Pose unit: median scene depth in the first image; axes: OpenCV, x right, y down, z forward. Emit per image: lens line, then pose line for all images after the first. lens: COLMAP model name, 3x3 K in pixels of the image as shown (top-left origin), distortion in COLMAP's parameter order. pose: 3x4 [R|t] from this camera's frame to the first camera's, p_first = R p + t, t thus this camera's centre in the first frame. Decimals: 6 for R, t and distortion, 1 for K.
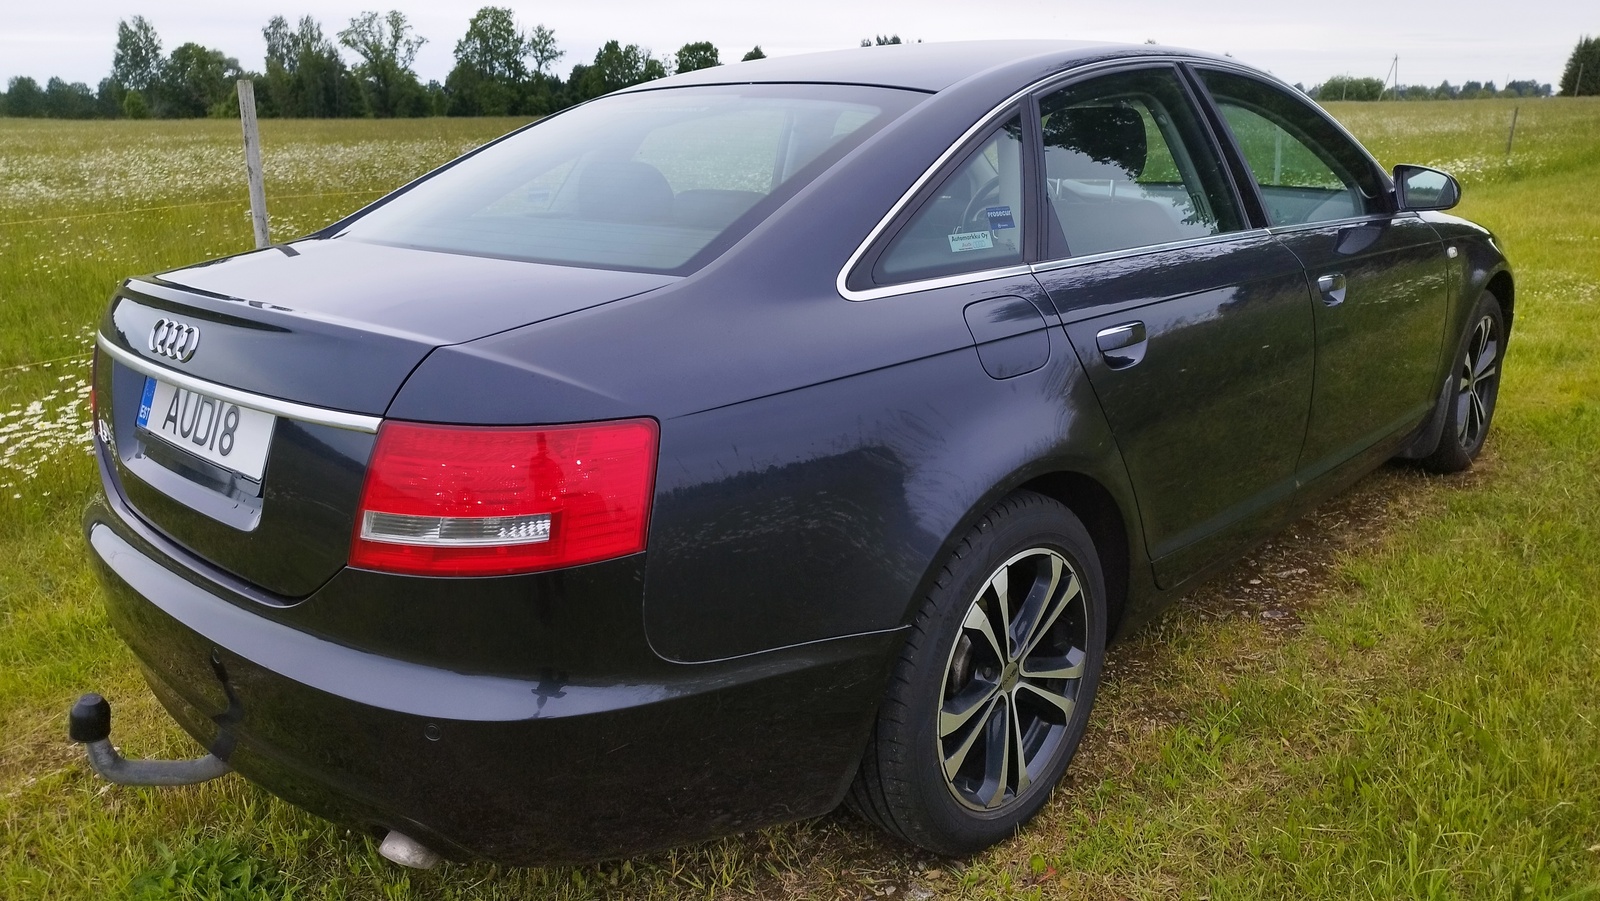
lens RADIAL K [[1135.1, 0, 800.0], [0, 1135.1, 450.5], [0, 0, 1]] dist [0.007720, -0.001027]
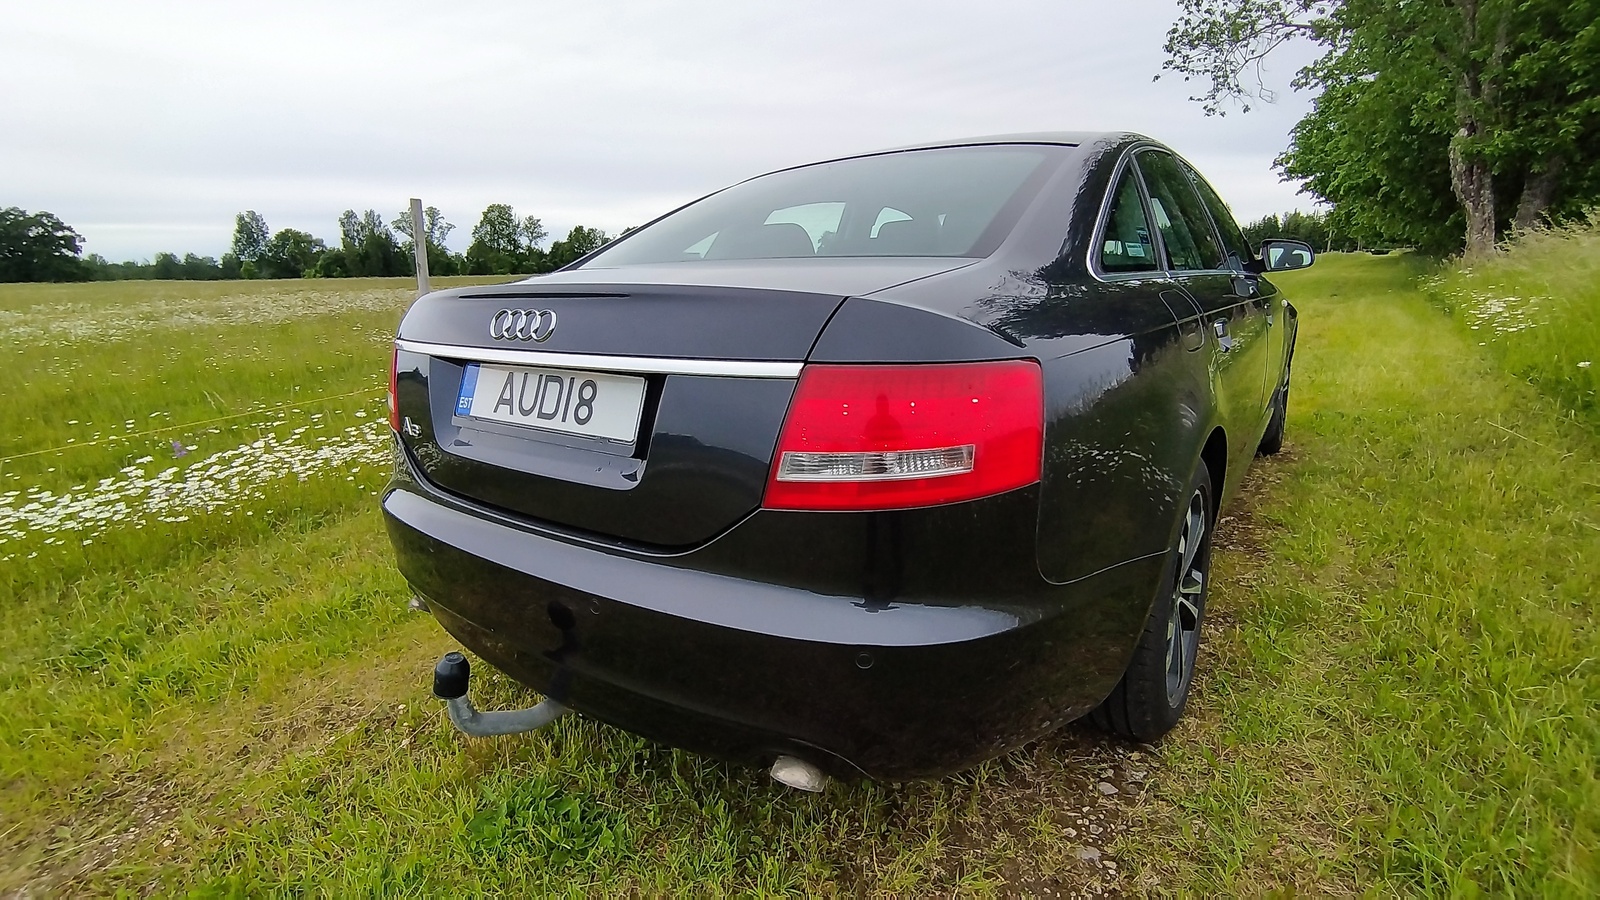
lens RADIAL K [[729.0, 0, 800.0], [0, 729.0, 450.0], [0, 0, 1]] dist [-0.003678, -0.000470]
pose [[0.992757, -0.037802, 0.114041, -0.368633], [0.042794, 0.998216, -0.041647, 0.065616], [-0.112263, 0.046225, 0.992603, 0.272145]]
